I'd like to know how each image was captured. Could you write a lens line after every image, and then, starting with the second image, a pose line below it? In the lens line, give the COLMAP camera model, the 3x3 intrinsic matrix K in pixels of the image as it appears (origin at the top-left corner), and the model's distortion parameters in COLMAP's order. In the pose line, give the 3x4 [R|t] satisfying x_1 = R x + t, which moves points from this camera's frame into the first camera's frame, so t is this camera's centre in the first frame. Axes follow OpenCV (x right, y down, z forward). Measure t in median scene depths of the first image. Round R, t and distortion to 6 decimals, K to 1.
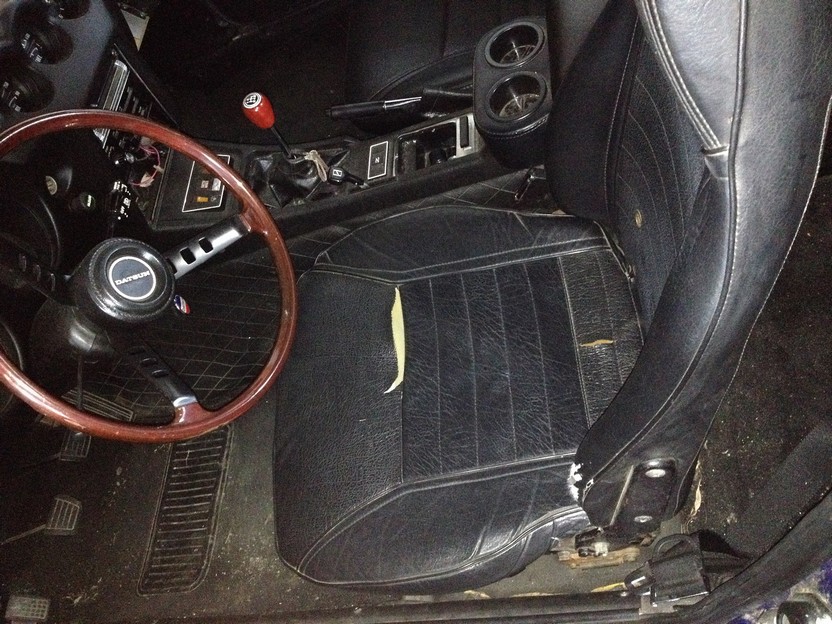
lens RADIAL K [[843.9, 0, 416.0], [0, 843.9, 312.0], [0, 0, 1]] dist [0.133013, -0.634706]
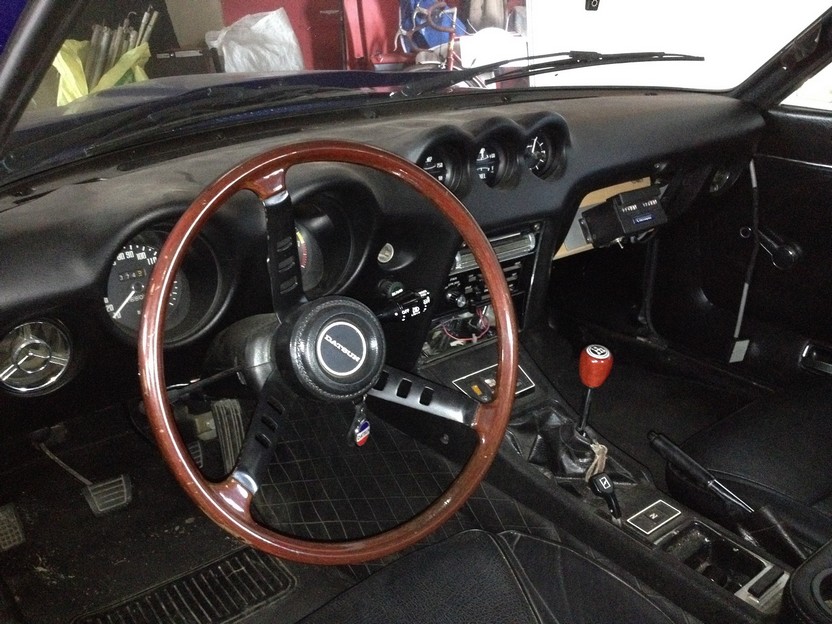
lens RADIAL K [[767.4, 0, 419.5], [0, 767.4, 308.5], [0, 0, 1]] dist [0.117280, -0.299422]
pose [[0.583097, 0.658614, -0.475632, 0.043329], [-0.796548, 0.578591, -0.175338, 0.008188], [0.159716, 0.481102, 0.861993, 0.253884]]
